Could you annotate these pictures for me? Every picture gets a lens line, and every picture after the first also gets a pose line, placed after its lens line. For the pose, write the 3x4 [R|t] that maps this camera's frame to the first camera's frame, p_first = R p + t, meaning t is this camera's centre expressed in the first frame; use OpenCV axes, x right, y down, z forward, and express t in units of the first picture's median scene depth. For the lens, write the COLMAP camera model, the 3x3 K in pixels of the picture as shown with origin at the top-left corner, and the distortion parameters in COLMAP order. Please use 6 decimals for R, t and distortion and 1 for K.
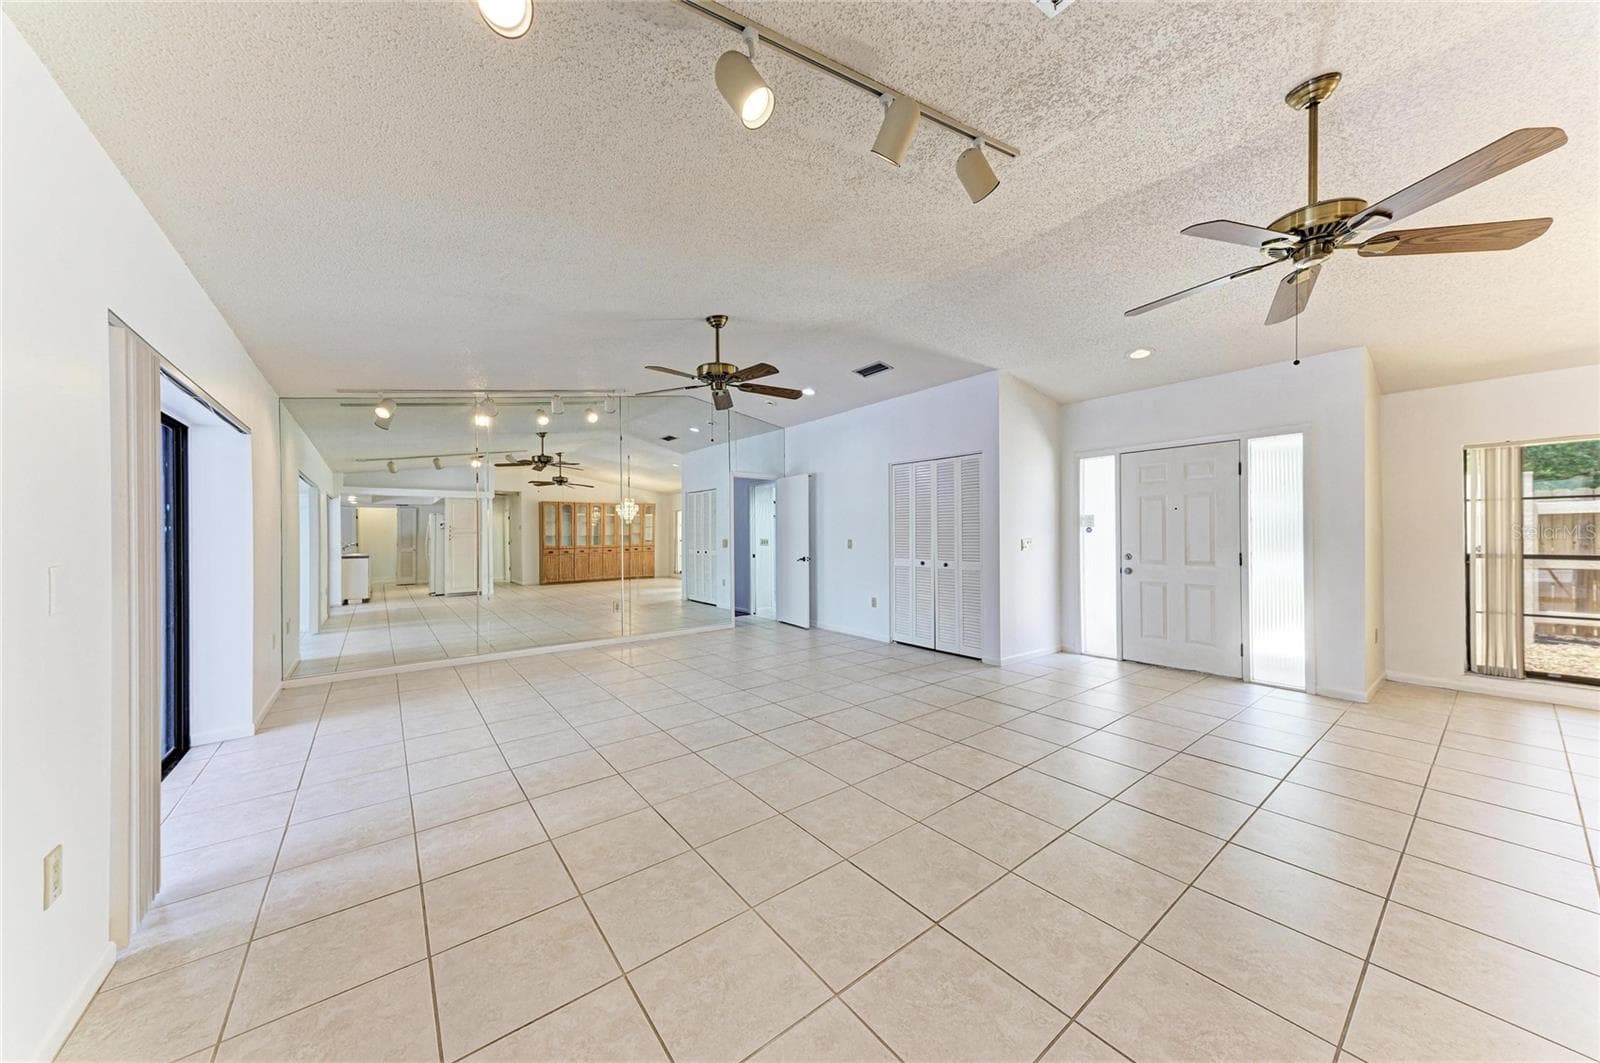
lens RADIAL K [[536.3, 0, 802.4], [0, 536.3, 535.0], [0, 0, 1]] dist [0.020396, -0.003474]
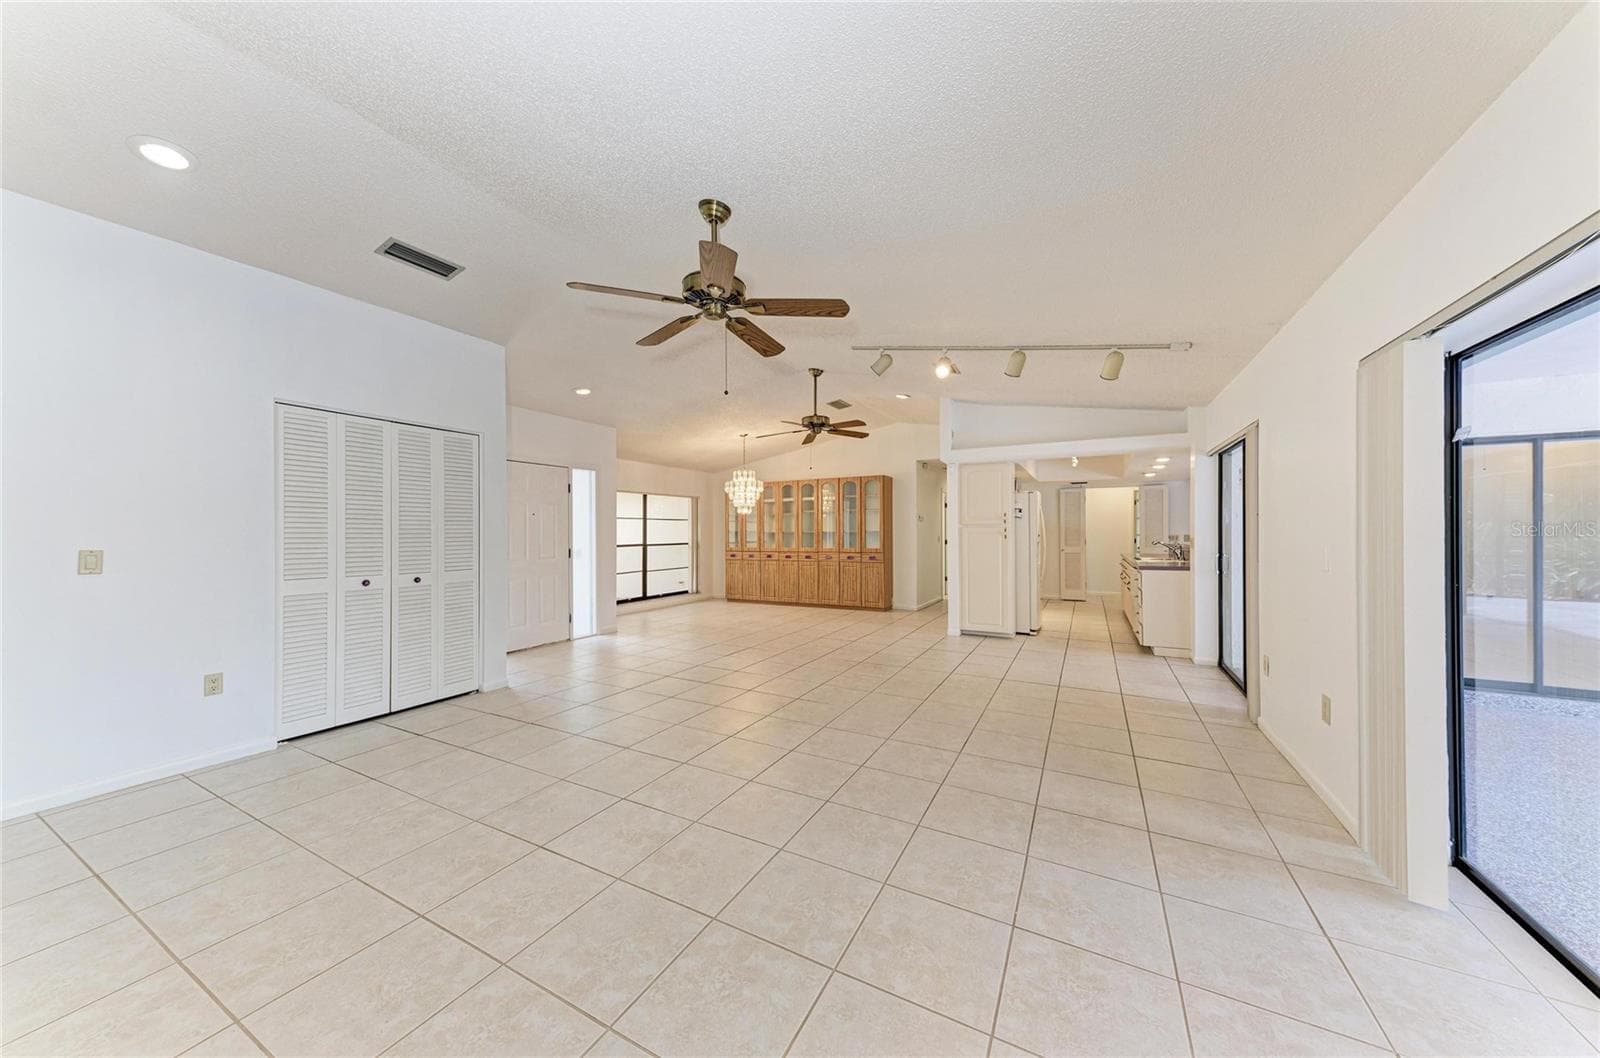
lens RADIAL K [[537.0, 0, 801.5], [0, 537.0, 533.5], [0, 0, 1]] dist [0.018850, -0.000105]
pose [[-0.405030, 0.004855, 0.914290, -0.732121], [0.006876, 0.999974, -0.002264, 0.001114], [-0.914278, 0.005369, -0.405053, 1.060177]]
